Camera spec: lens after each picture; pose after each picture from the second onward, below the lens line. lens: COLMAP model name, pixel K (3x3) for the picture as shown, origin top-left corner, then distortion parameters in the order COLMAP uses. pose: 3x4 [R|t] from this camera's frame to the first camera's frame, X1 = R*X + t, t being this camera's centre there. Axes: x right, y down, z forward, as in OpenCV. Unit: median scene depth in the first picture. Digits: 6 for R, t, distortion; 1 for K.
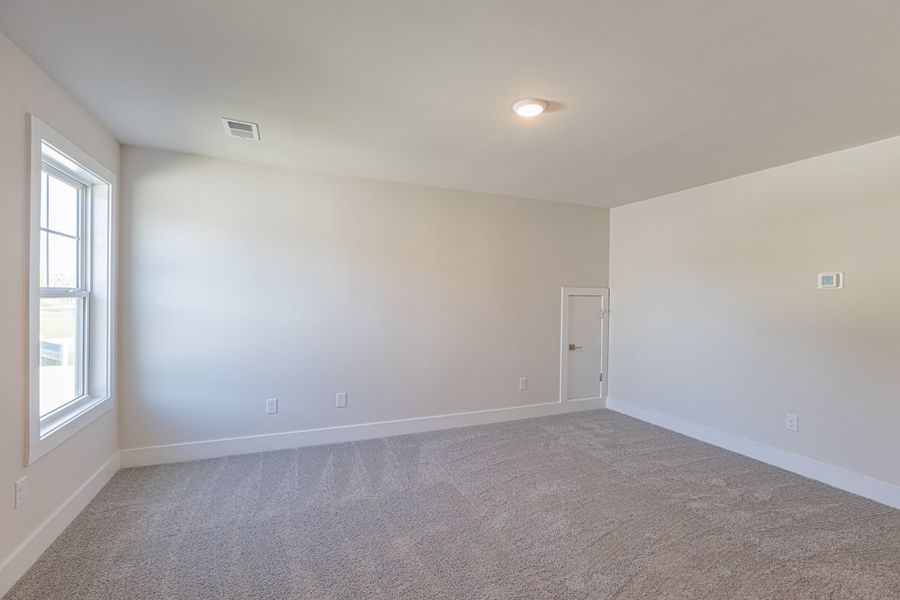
lens RADIAL K [[405.1, 0, 443.1], [0, 405.1, 292.8], [0, 0, 1]] dist [0.001597, -0.000025]
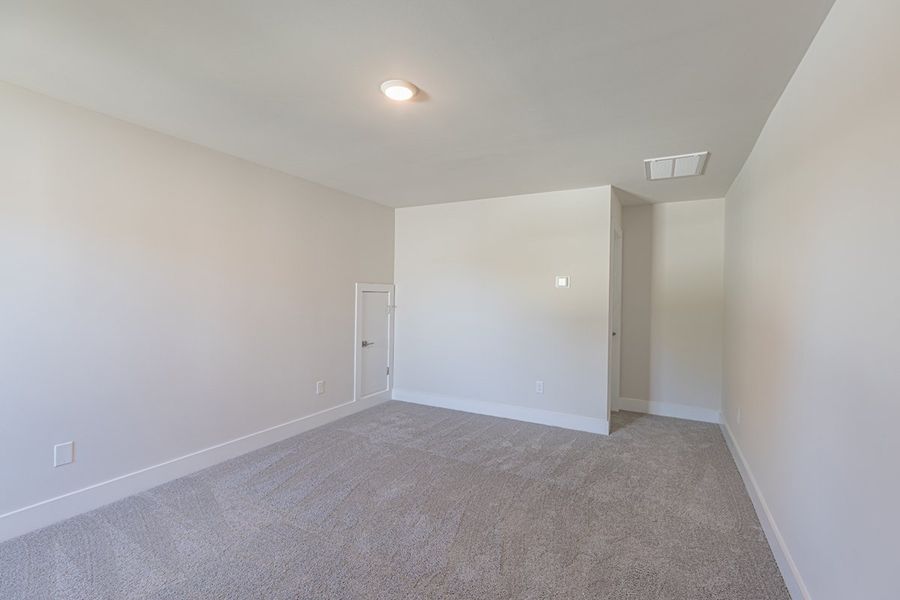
lens RADIAL K [[405.7, 0, 451.5], [0, 405.7, 295.2], [0, 0, 1]] dist [-0.001056, 0.000127]
pose [[0.776261, -0.000018, 0.630412, -0.180778], [-0.009931, 0.999876, 0.012257, 0.001957], [-0.630334, -0.015775, 0.776164, 0.127231]]
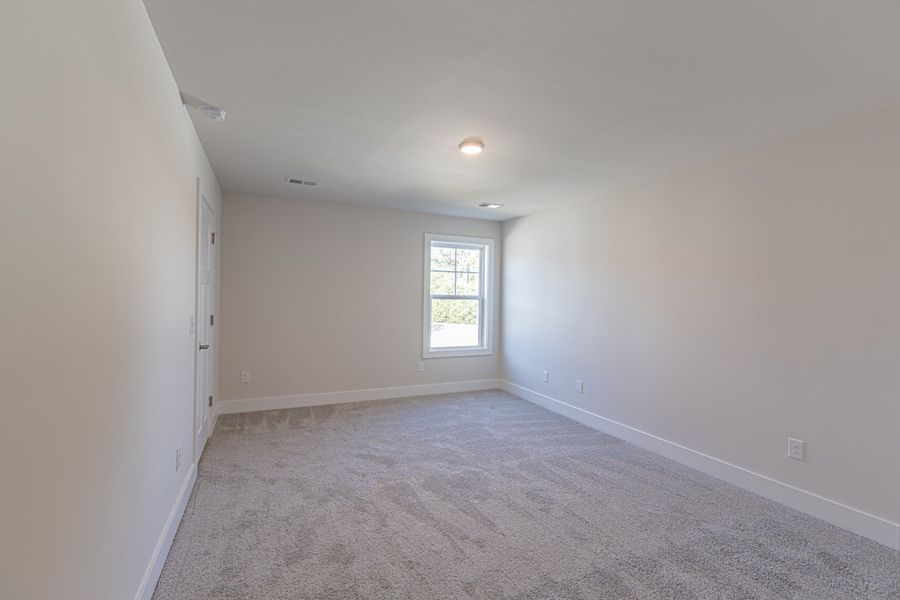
lens RADIAL K [[399.8, 0, 447.7], [0, 399.8, 298.7], [0, 0, 1]] dist [0.000507, -0.000437]
pose [[0.019363, -0.009989, -0.999763, 0.929286], [-0.005609, 0.999933, -0.010099, 0.019891], [0.999797, 0.005804, 0.019305, 0.586850]]
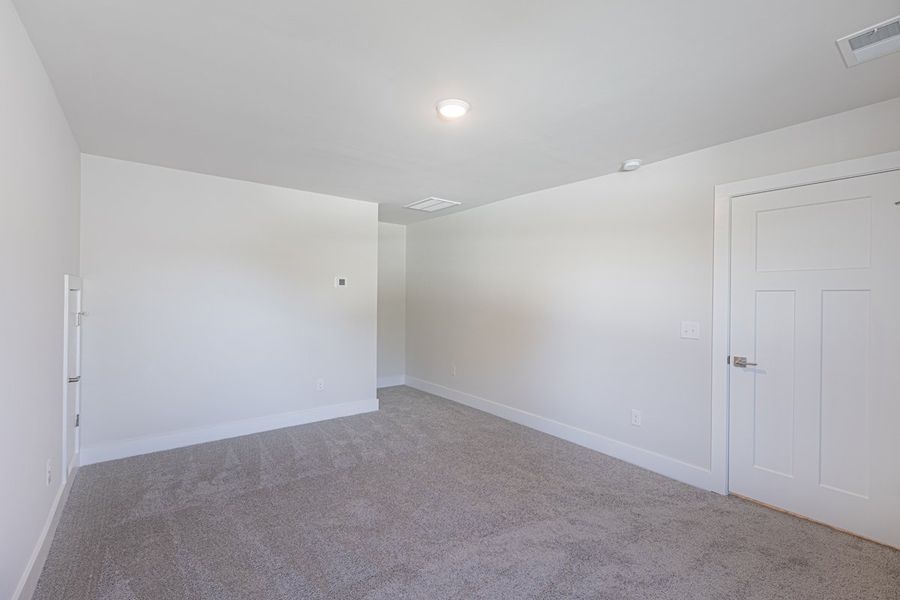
lens RADIAL K [[405.1, 0, 443.1], [0, 405.1, 292.8], [0, 0, 1]] dist [0.001597, -0.000025]
pose [[-0.272630, -0.003100, 0.962114, -0.481446], [-0.020253, 0.999792, -0.002517, 0.003101], [-0.961906, -0.020172, -0.272636, 0.833599]]
